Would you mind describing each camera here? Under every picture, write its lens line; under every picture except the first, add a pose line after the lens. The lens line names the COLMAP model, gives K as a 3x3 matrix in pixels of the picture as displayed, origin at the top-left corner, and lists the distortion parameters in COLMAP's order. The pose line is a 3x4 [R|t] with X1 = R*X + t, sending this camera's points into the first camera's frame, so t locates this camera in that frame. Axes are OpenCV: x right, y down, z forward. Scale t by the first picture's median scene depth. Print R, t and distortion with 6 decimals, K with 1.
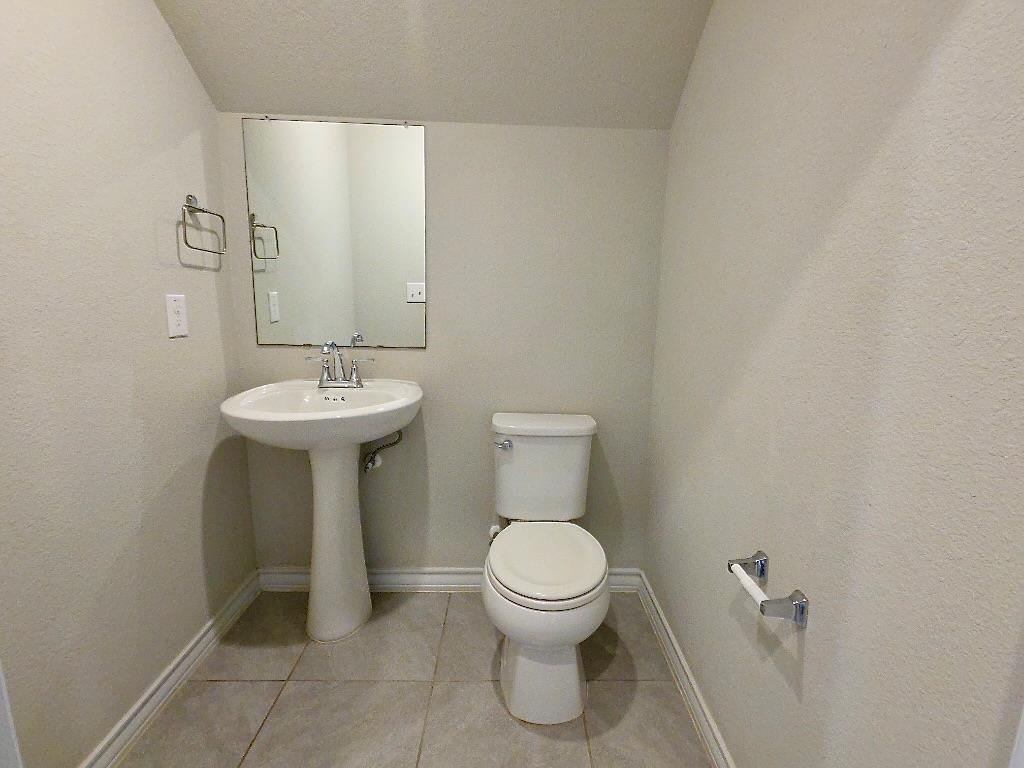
lens RADIAL K [[491.5, 0, 518.6], [0, 491.5, 378.5], [0, 0, 1]] dist [0.001219, -0.001507]
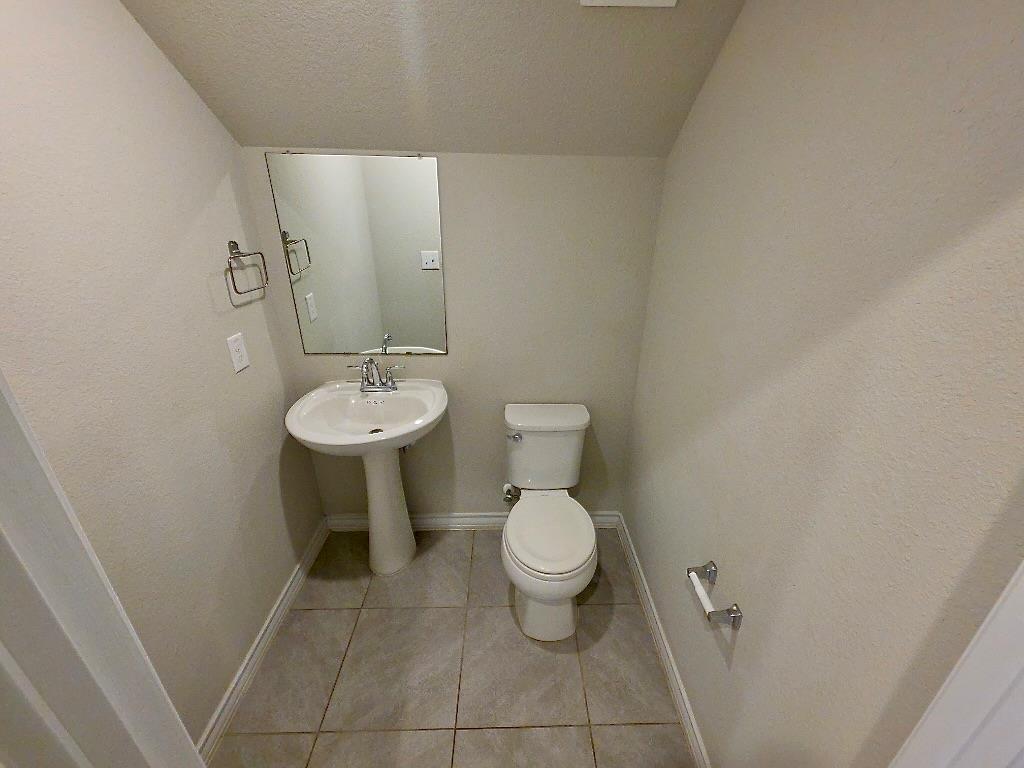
lens RADIAL K [[421.3, 0, 518.5], [0, 421.3, 381.7], [0, 0, 1]] dist [0.000307, -0.000071]
pose [[0.999930, -0.011598, 0.002146, -0.022617], [0.010772, 0.972075, 0.234423, -0.261107], [-0.004805, -0.234383, 0.972132, -0.003532]]
